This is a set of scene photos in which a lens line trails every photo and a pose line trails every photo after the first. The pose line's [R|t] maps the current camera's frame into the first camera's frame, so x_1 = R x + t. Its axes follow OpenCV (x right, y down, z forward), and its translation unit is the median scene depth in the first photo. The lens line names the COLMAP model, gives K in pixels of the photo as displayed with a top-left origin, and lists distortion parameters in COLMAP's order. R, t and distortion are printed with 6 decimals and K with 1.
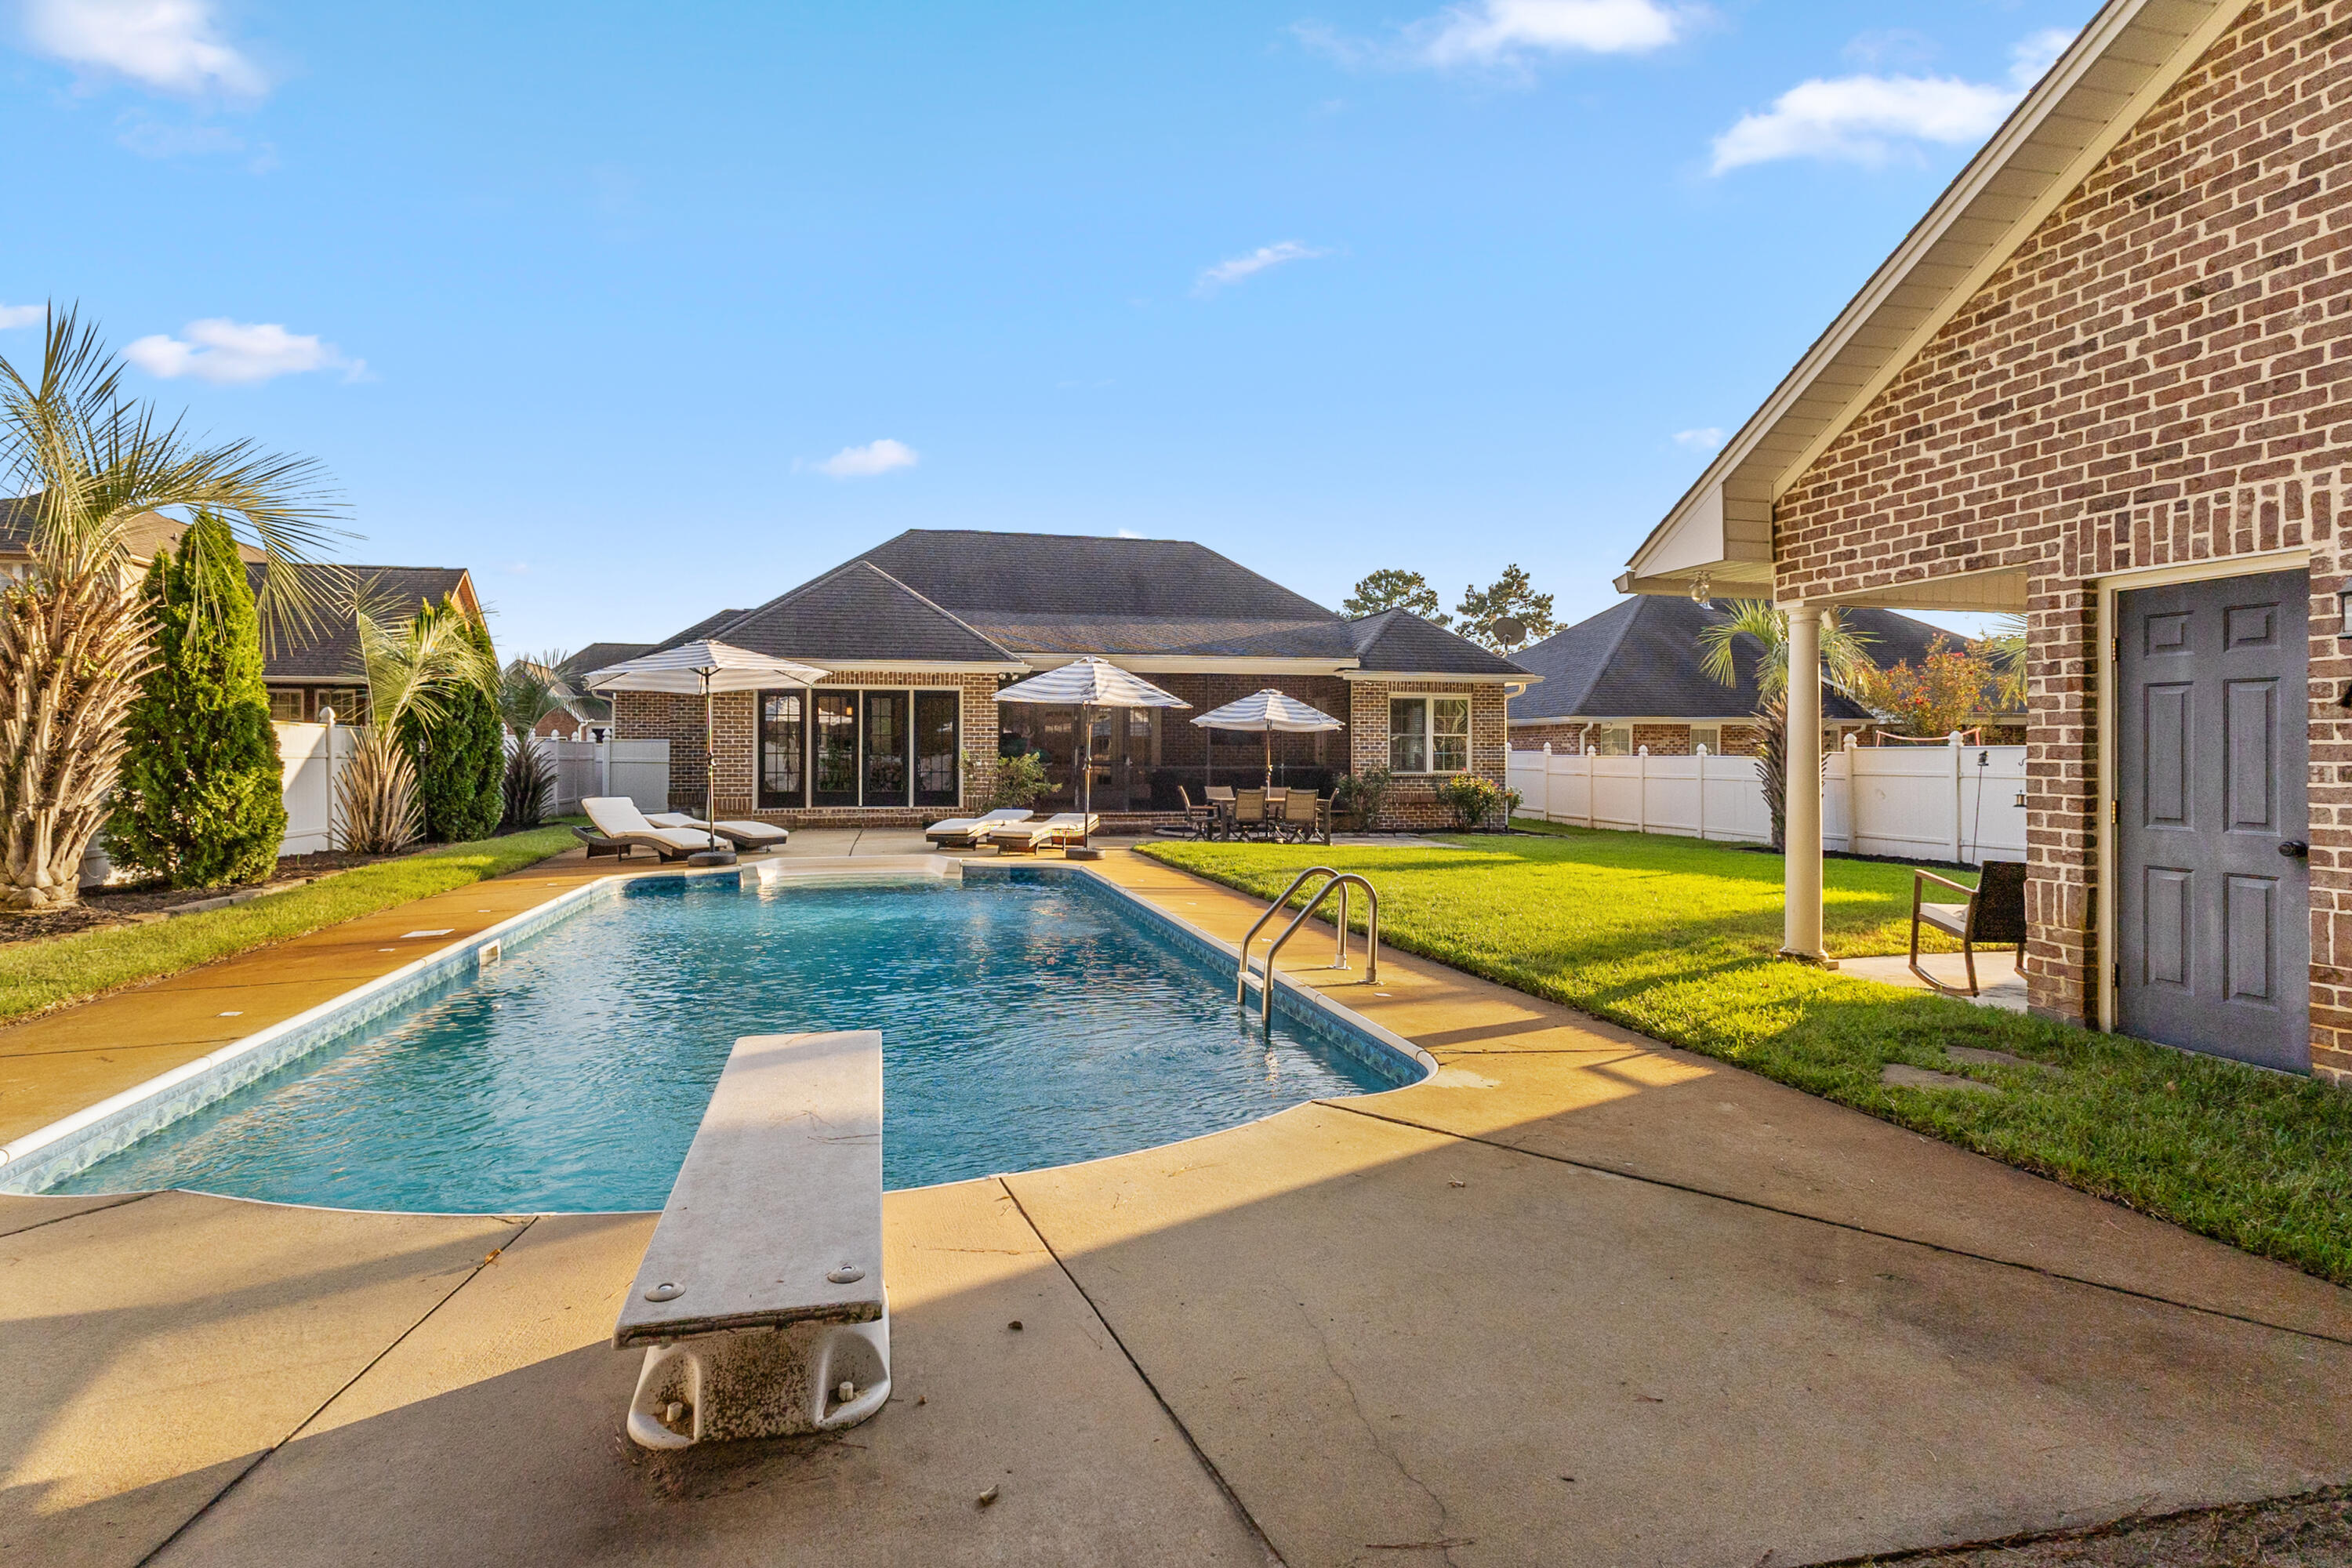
lens RADIAL K [[1174.6, 0, 1292.5], [0, 1174.6, 750.9], [0, 0, 1]] dist [0.013383, -0.001734]
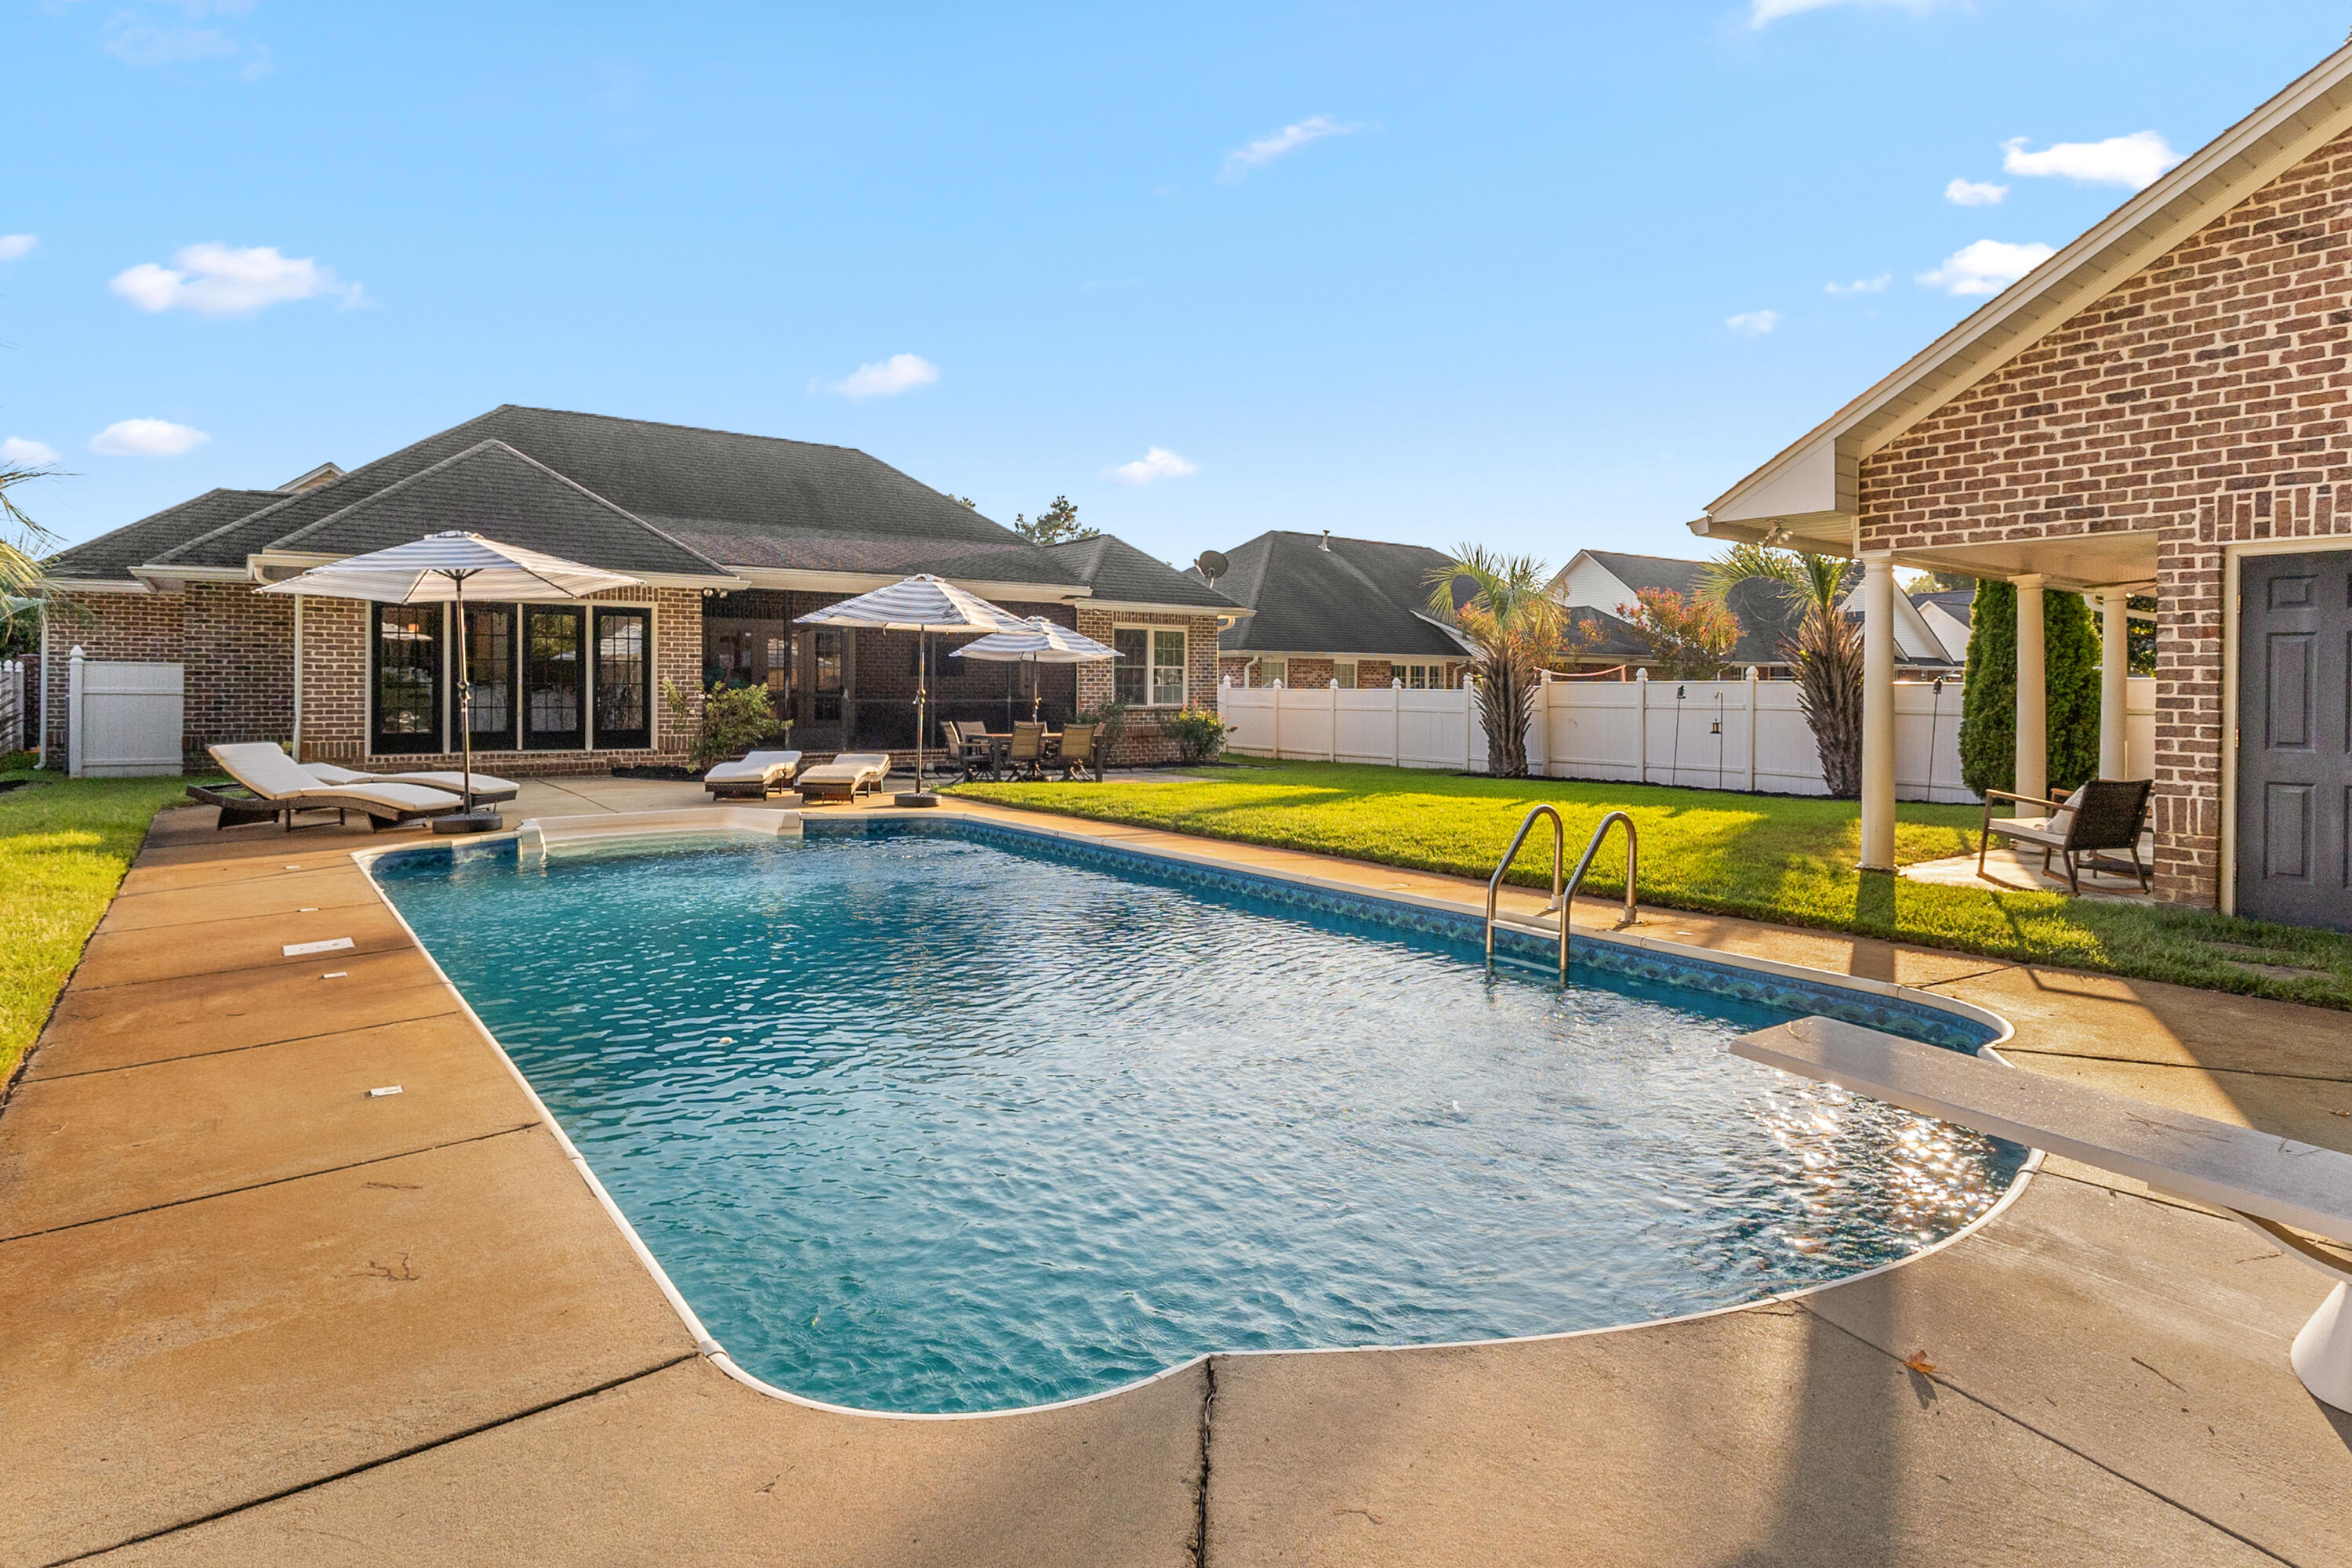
lens RADIAL K [[1174.6, 0, 1265.1], [0, 1174.6, 691.3], [0, 0, 1]] dist [0.013383, -0.001734]
pose [[0.928111, 0.002130, 0.372296, -0.551441], [-0.004736, 0.999970, 0.006085, 0.000761], [-0.372272, -0.007411, 0.928094, 0.195646]]
